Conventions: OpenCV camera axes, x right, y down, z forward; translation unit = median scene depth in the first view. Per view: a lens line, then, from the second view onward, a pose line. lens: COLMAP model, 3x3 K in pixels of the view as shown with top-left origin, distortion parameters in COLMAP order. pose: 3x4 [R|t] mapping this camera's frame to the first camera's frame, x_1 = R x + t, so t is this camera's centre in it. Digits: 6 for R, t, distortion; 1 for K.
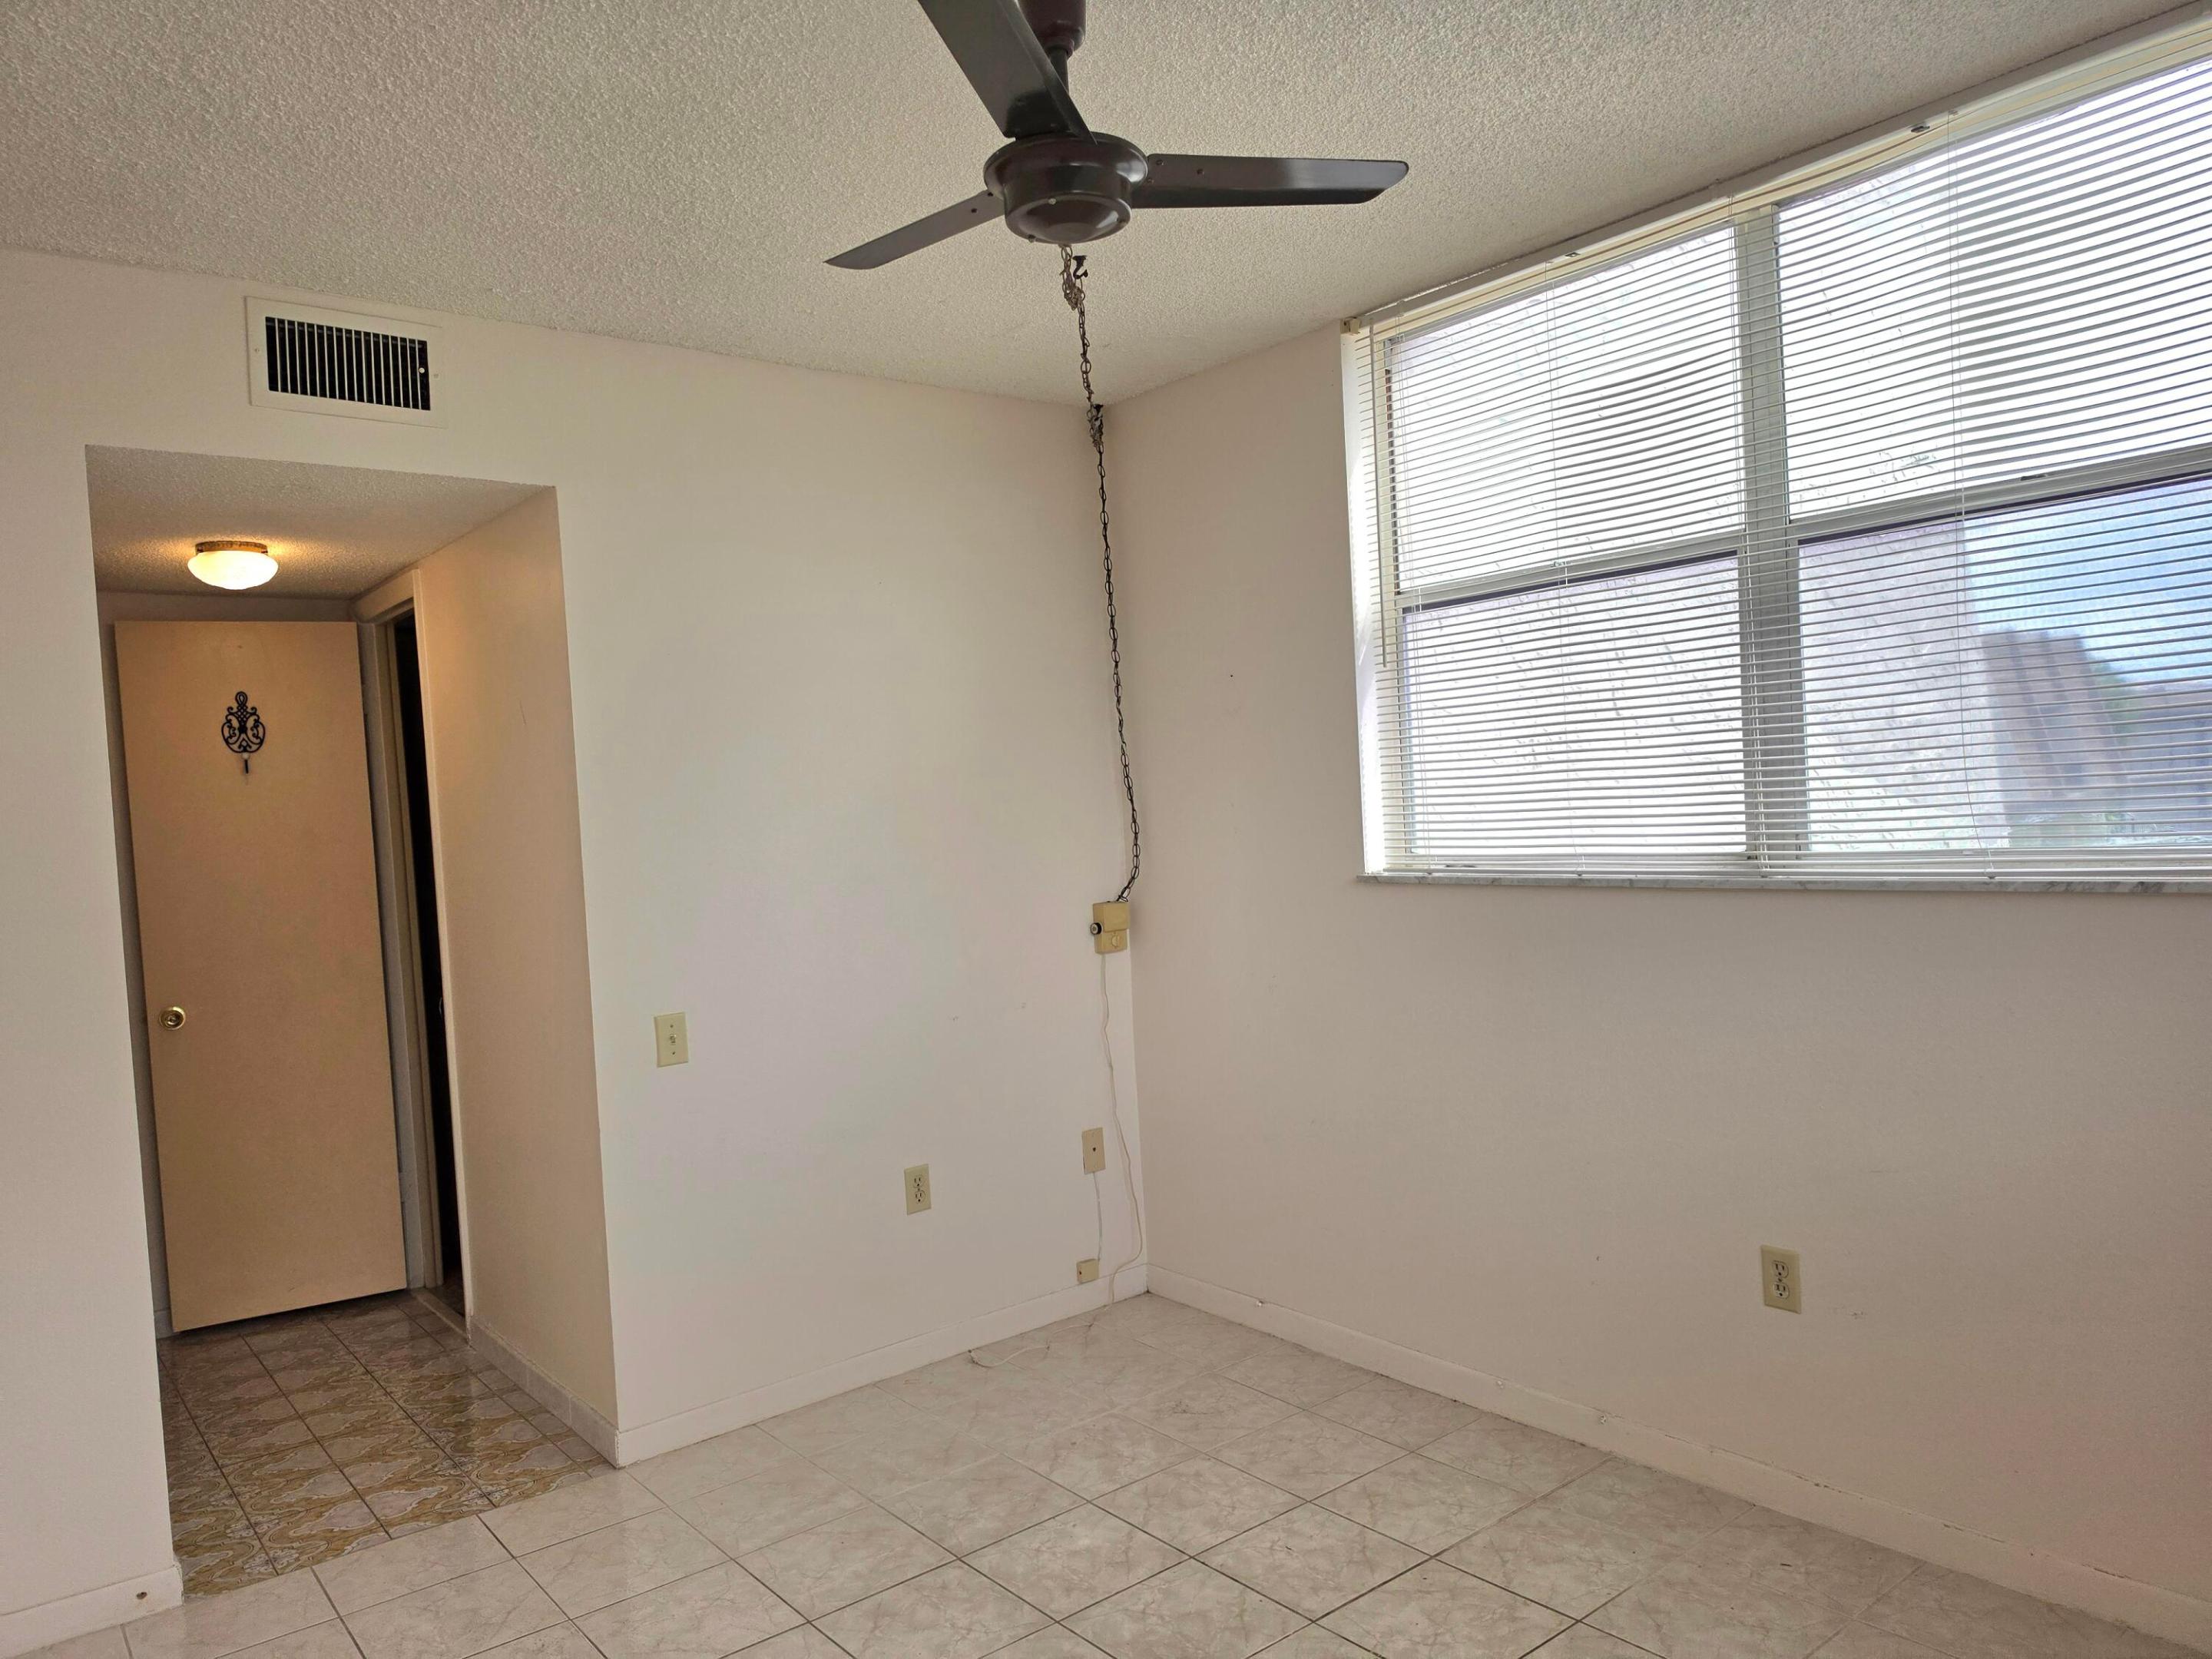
lens RADIAL K [[1521.8, 0, 1138.8], [0, 1521.8, 840.4], [0, 0, 1]] dist [0.077567, -0.099674]
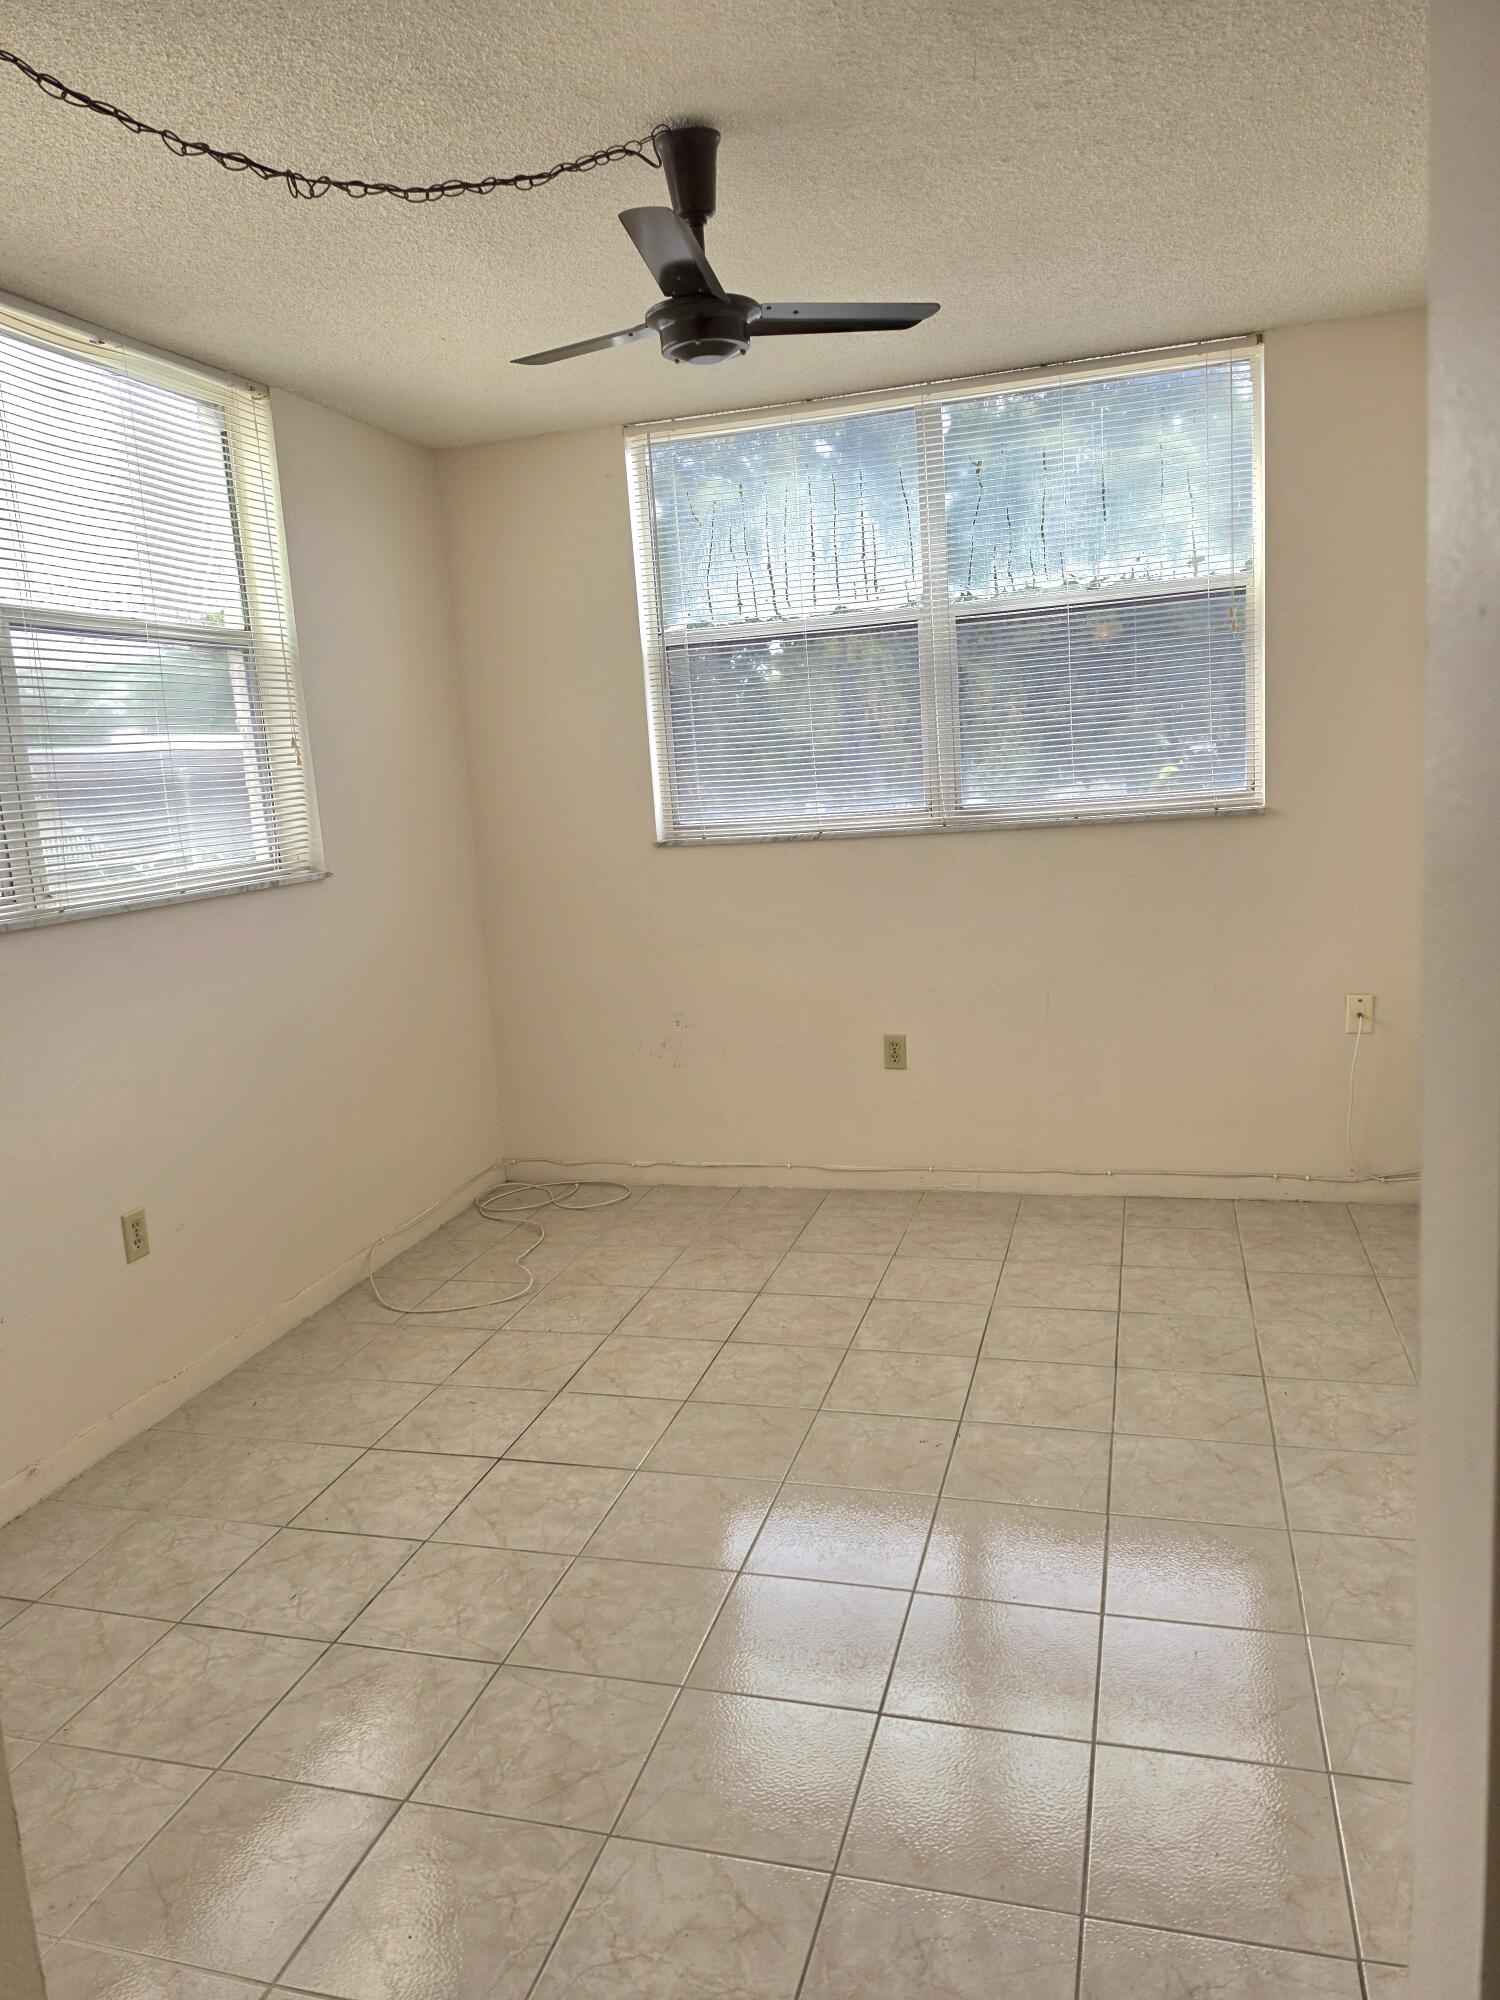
lens RADIAL K [[1375.9, 0, 721.7], [0, 1375.9, 976.0], [0, 0, 1]] dist [0.077567, -0.099674]
pose [[-0.542755, -0.031891, 0.839286, -0.756075], [0.121806, 0.985726, 0.116226, 0.009524], [-0.831012, 0.165312, -0.531123, 1.163273]]
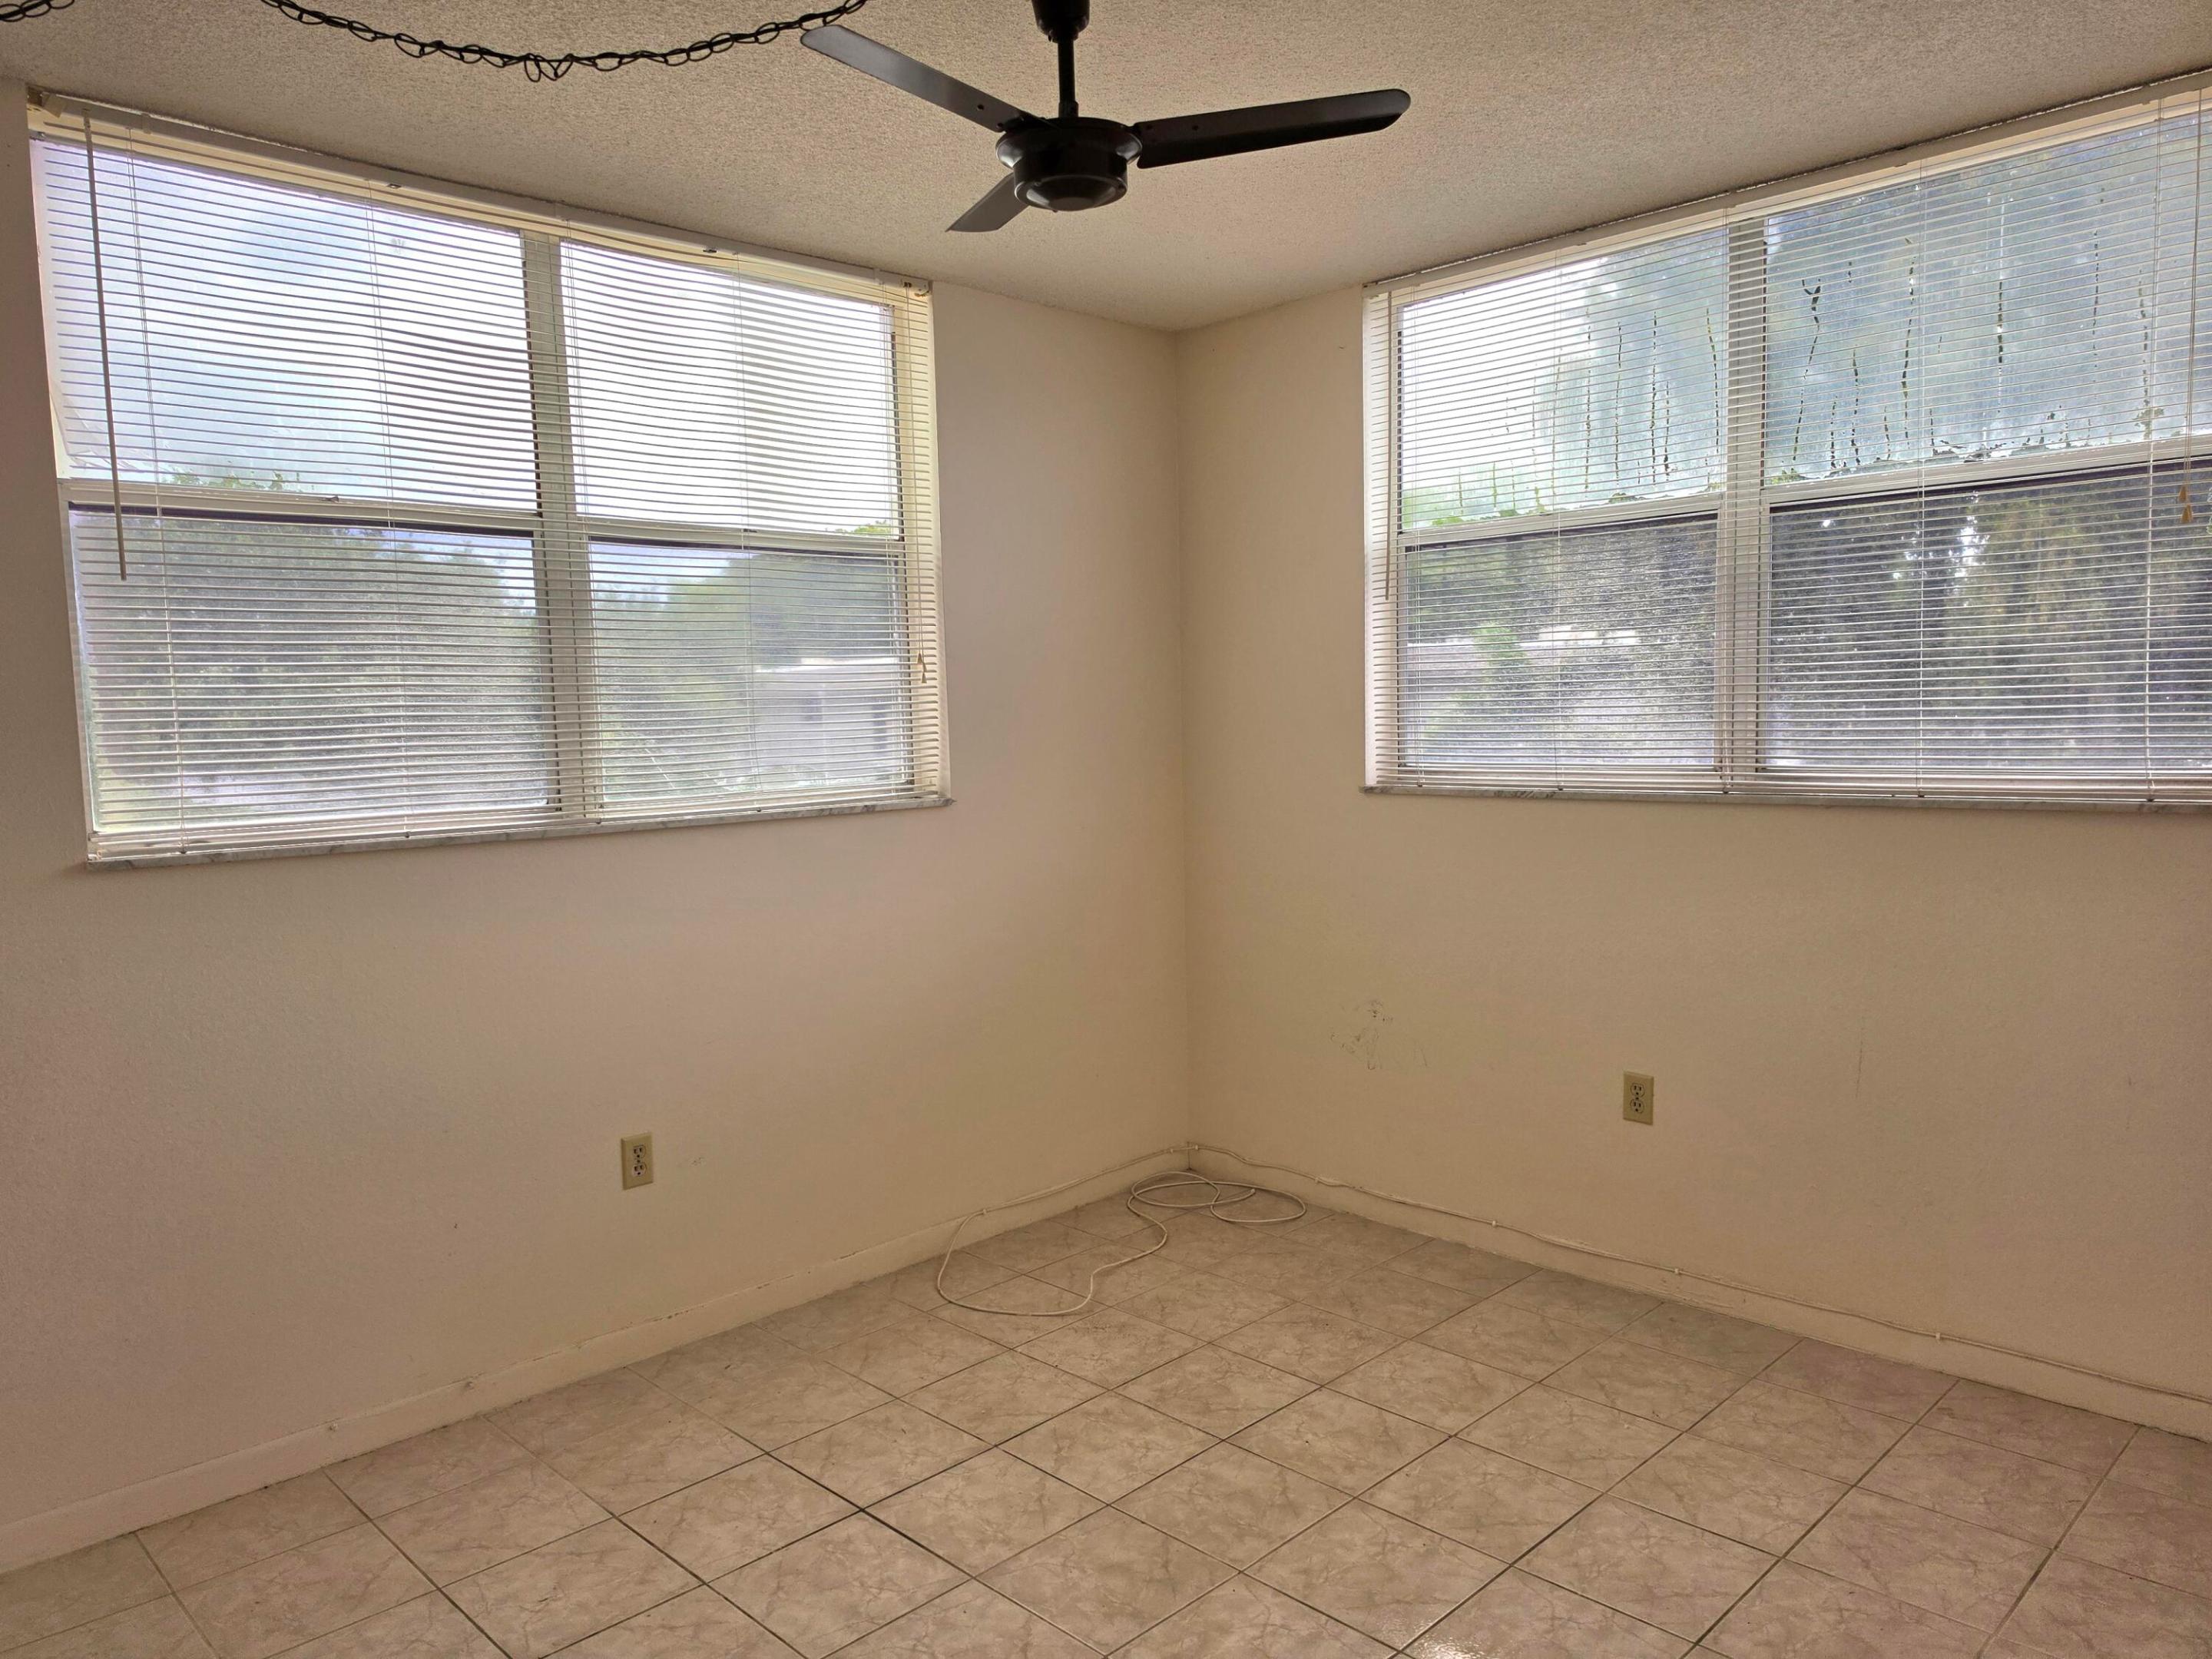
lens RADIAL K [[1521.8, 0, 1092.6], [0, 1521.8, 831.2], [0, 0, 1]] dist [0.077567, -0.099674]
pose [[-0.072945, -0.023155, 0.997067, -0.775710], [0.058679, 0.997899, 0.027467, 0.019835], [-0.995608, 0.060510, -0.071433, 0.718999]]
